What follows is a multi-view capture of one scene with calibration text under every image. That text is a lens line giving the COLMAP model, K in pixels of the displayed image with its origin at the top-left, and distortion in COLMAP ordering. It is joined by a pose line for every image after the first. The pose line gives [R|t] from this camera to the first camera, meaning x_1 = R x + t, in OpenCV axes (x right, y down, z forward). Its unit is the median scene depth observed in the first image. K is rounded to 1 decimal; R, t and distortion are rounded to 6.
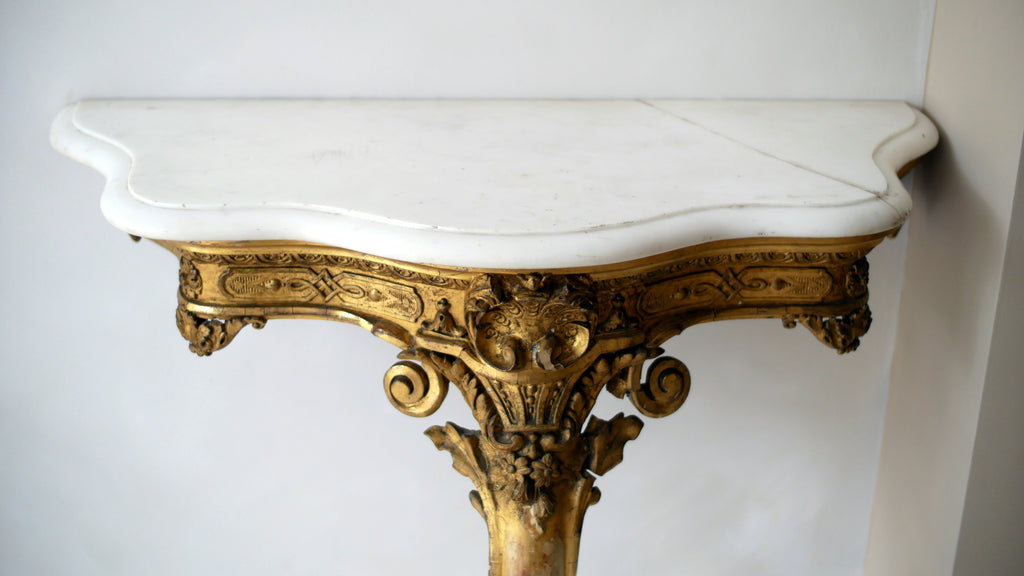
lens RADIAL K [[1565.7, 0, 511.3], [0, 1565.7, 344.7], [0, 0, 1]] dist [-0.251265, 0.258142]
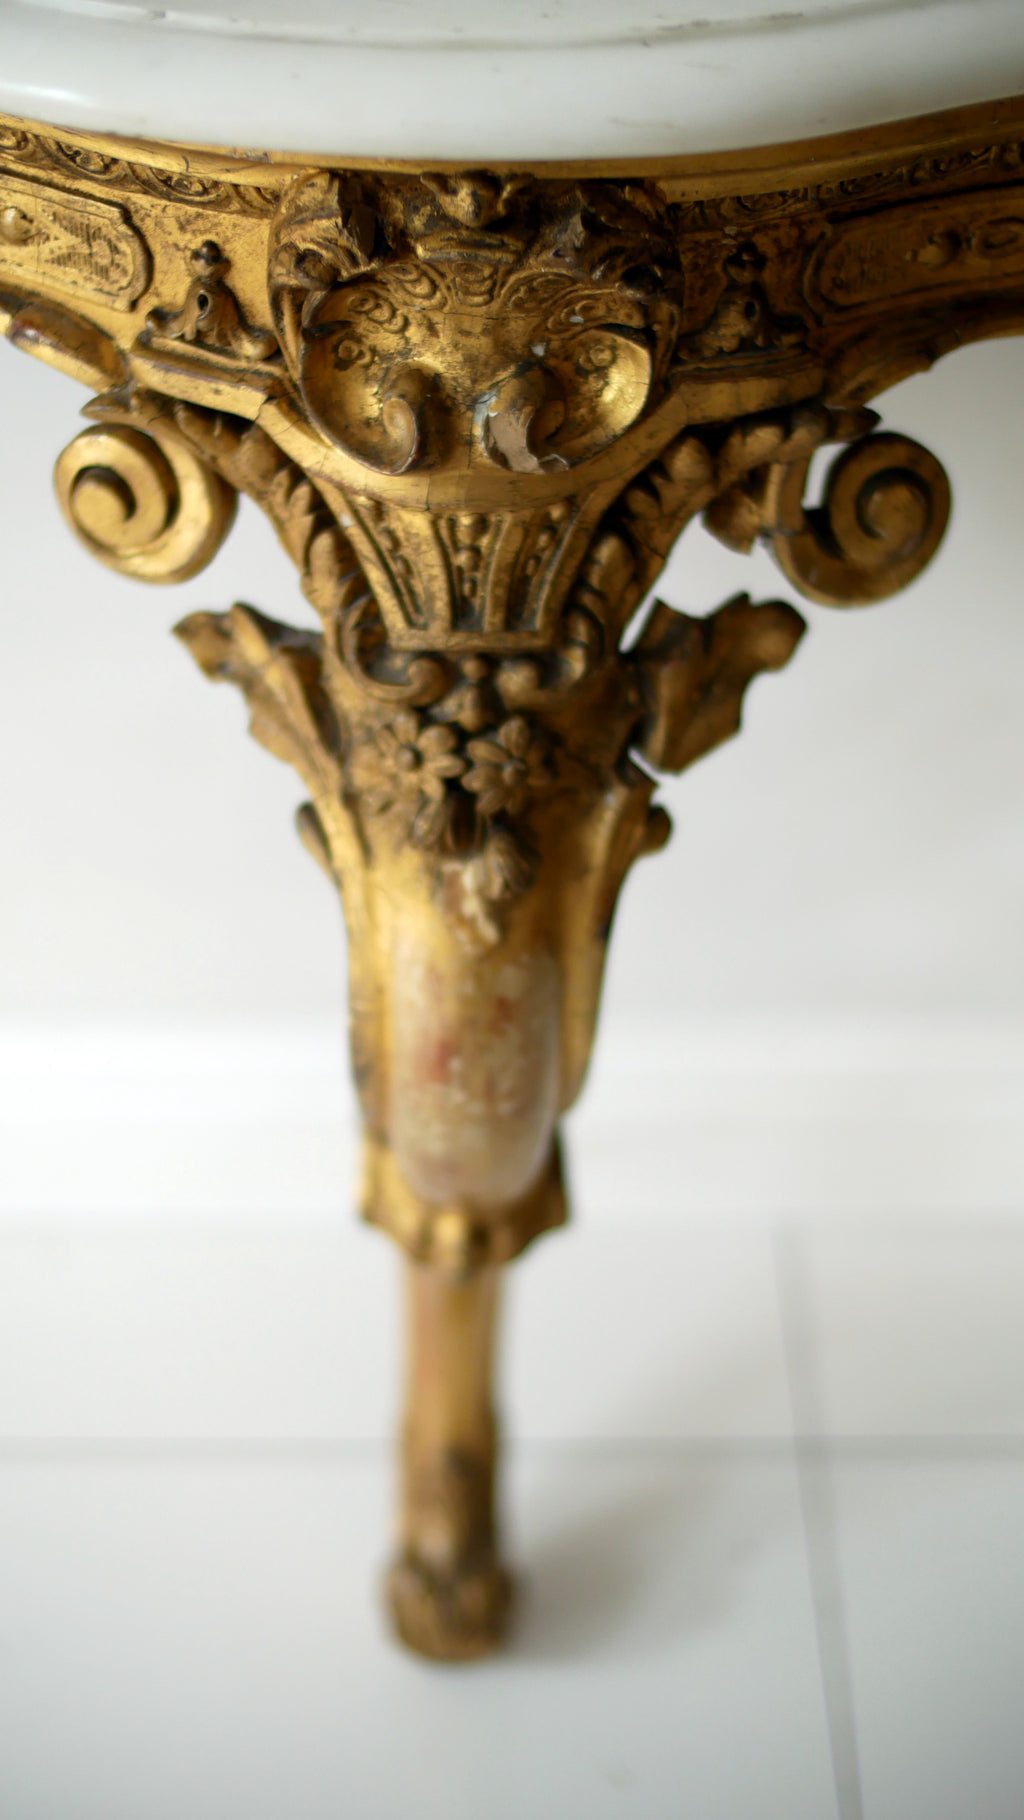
lens RADIAL K [[2782.8, 0, 570.5], [0, 2782.8, 1154.1], [0, 0, 1]] dist [-0.251265, 0.258142]
pose [[0.999338, 0.036344, -0.001344, 0.038938], [-0.034138, 0.950142, 0.309942, -0.025712], [0.012541, -0.309691, 0.950754, 0.401197]]
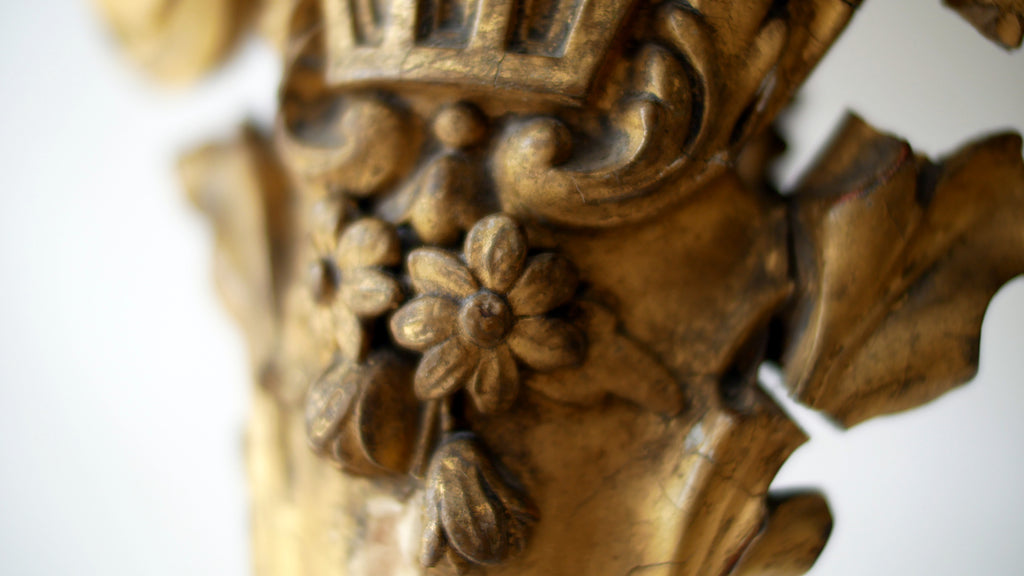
lens RADIAL K [[1542.9, 0, 512.0], [0, 1542.9, 288.0], [0, 0, 1]] dist [-0.148272, -0.027594]
pose [[0.907191, 0.117782, -0.403897, 0.094913], [-0.167219, 0.981871, -0.089263, 0.092341], [0.386061, 0.148518, 0.910439, 0.834278]]
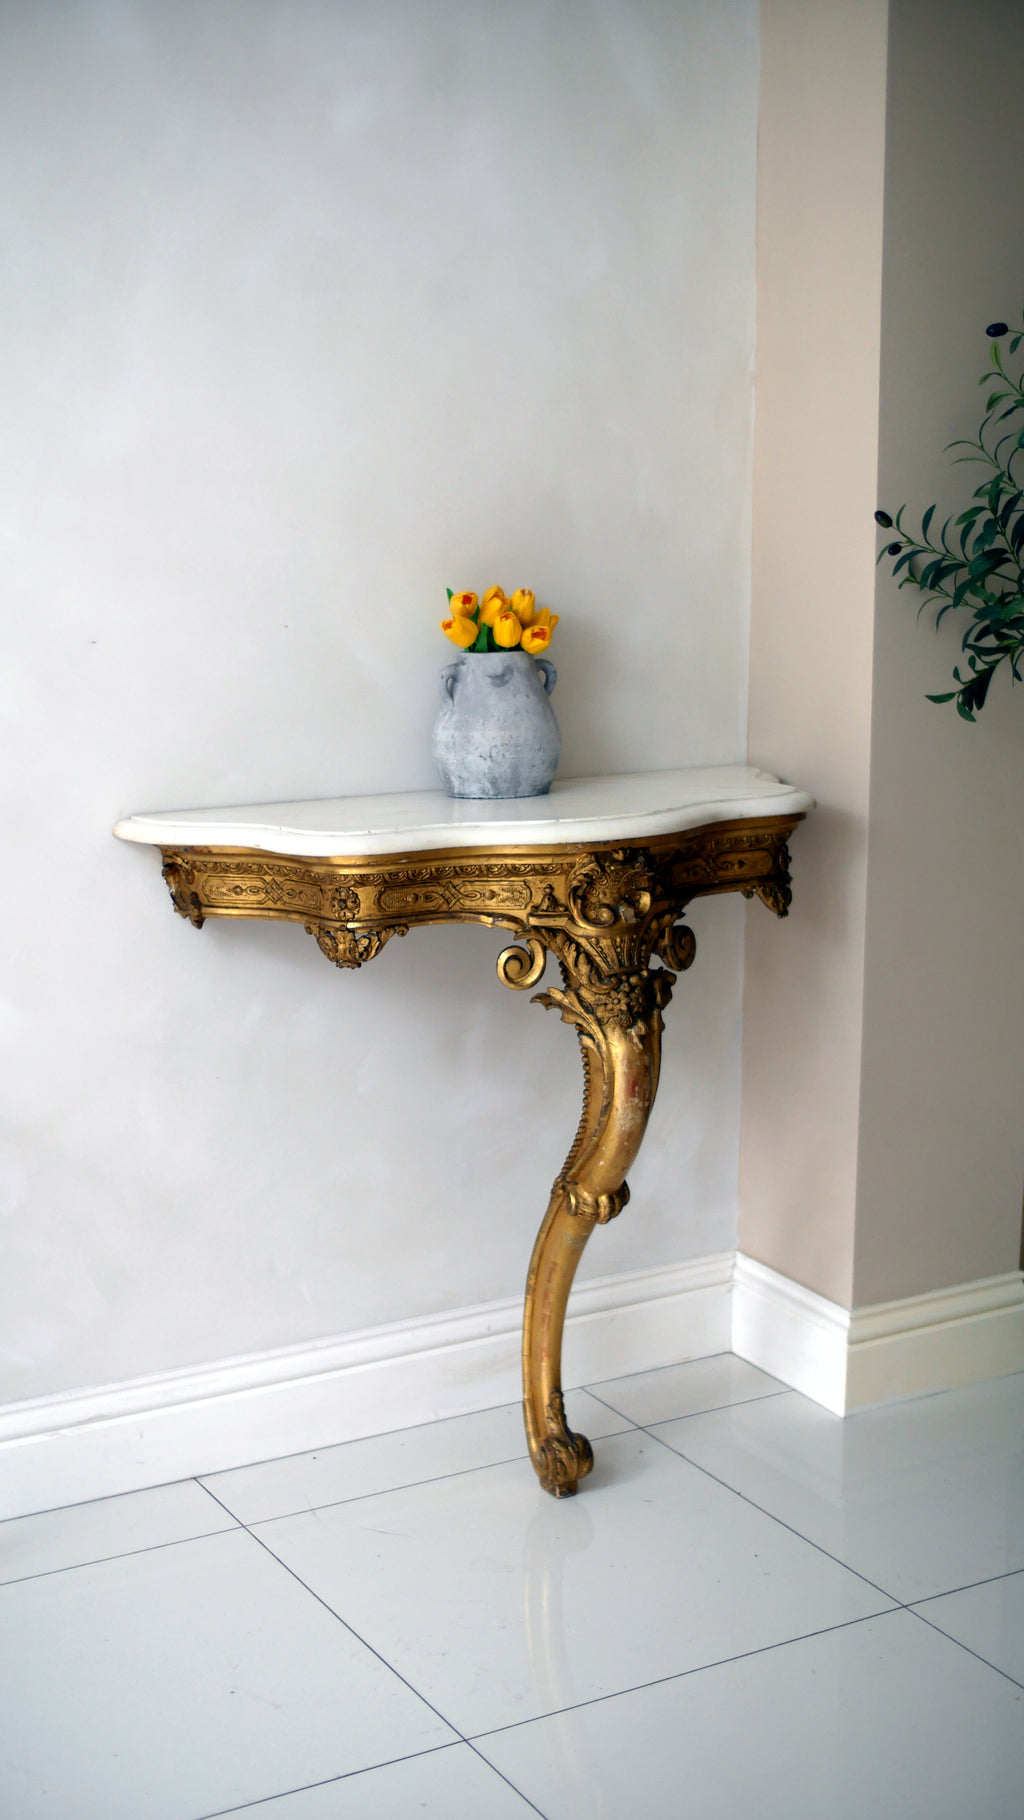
lens RADIAL K [[2763.5, 0, 464.4], [0, 2763.5, 882.7], [0, 0, 1]] dist [-0.109303, -0.069039]
pose [[0.902876, -0.100544, 0.417978, -1.101125], [0.214603, 0.947871, -0.235556, 0.513783], [-0.372505, 0.302378, 0.877387, -1.075374]]
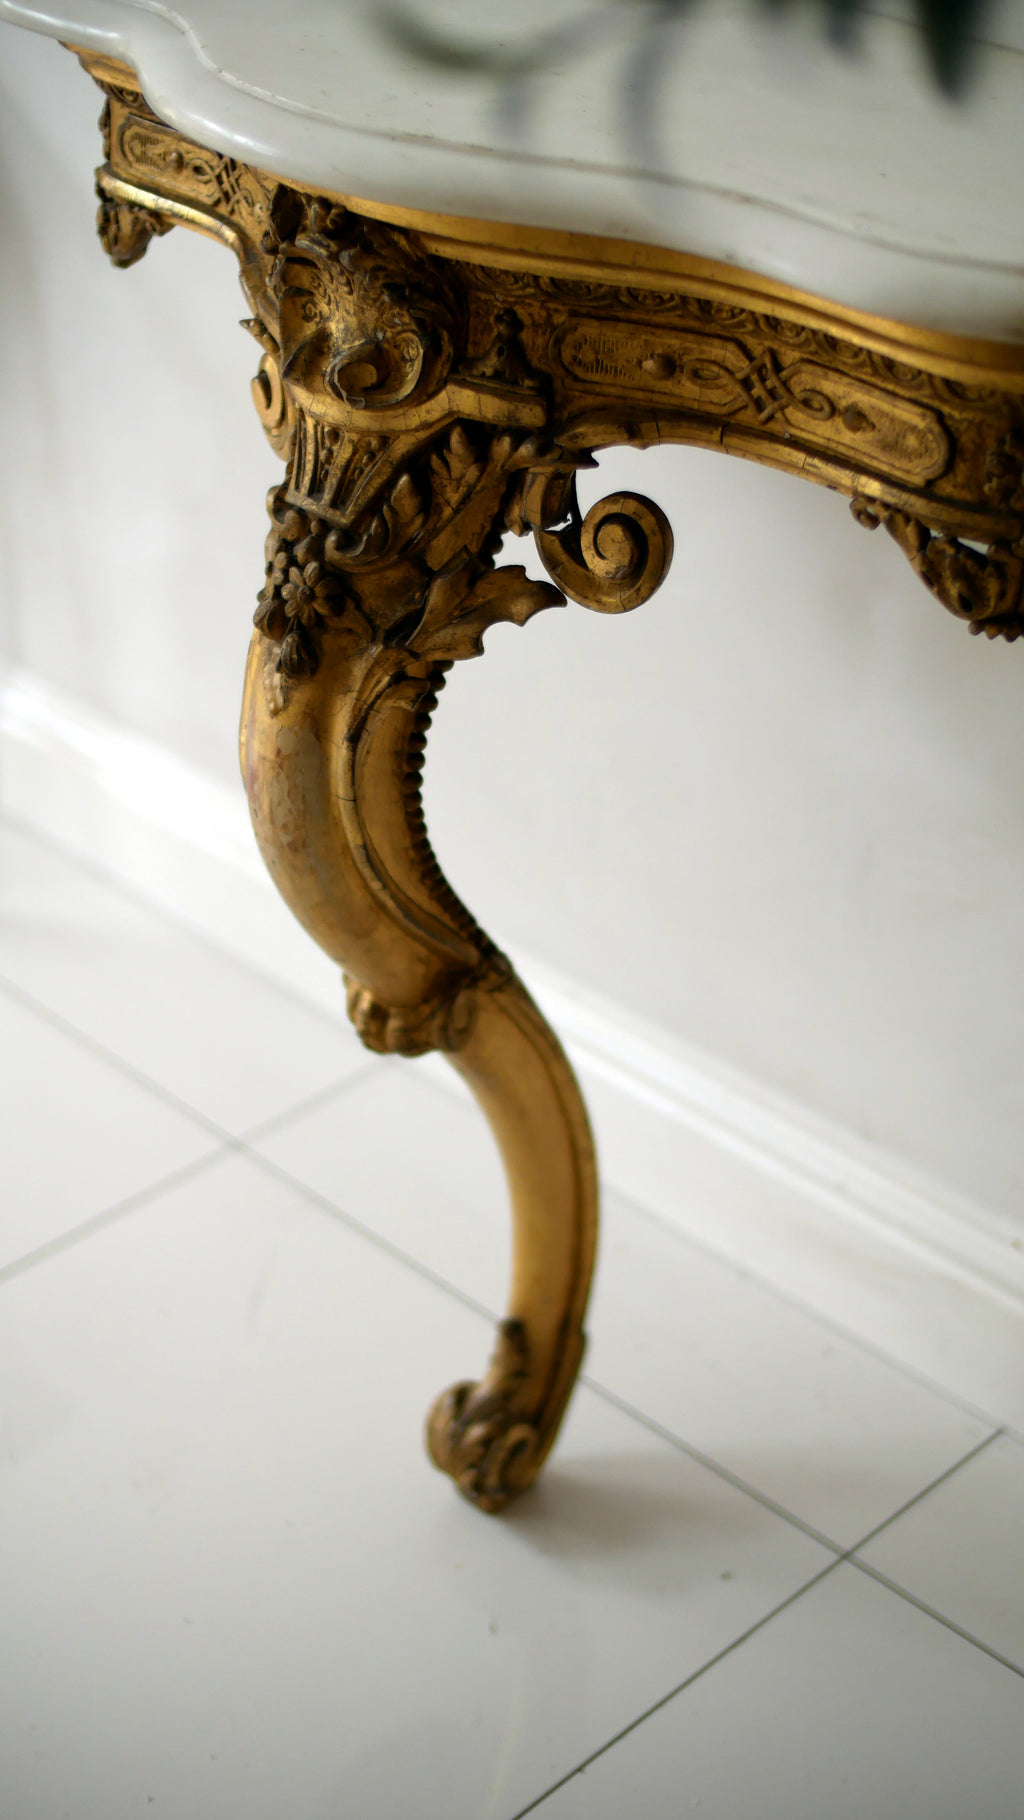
lens RADIAL K [[2742.2, 0, 512.0], [0, 2742.2, 910.0], [0, 0, 1]] dist [-0.148272, -0.027594]
pose [[0.666534, 0.402581, -0.627424, 0.688677], [-0.365972, 0.909950, 0.195077, -0.027456], [0.649459, 0.099594, 0.753846, 0.353180]]
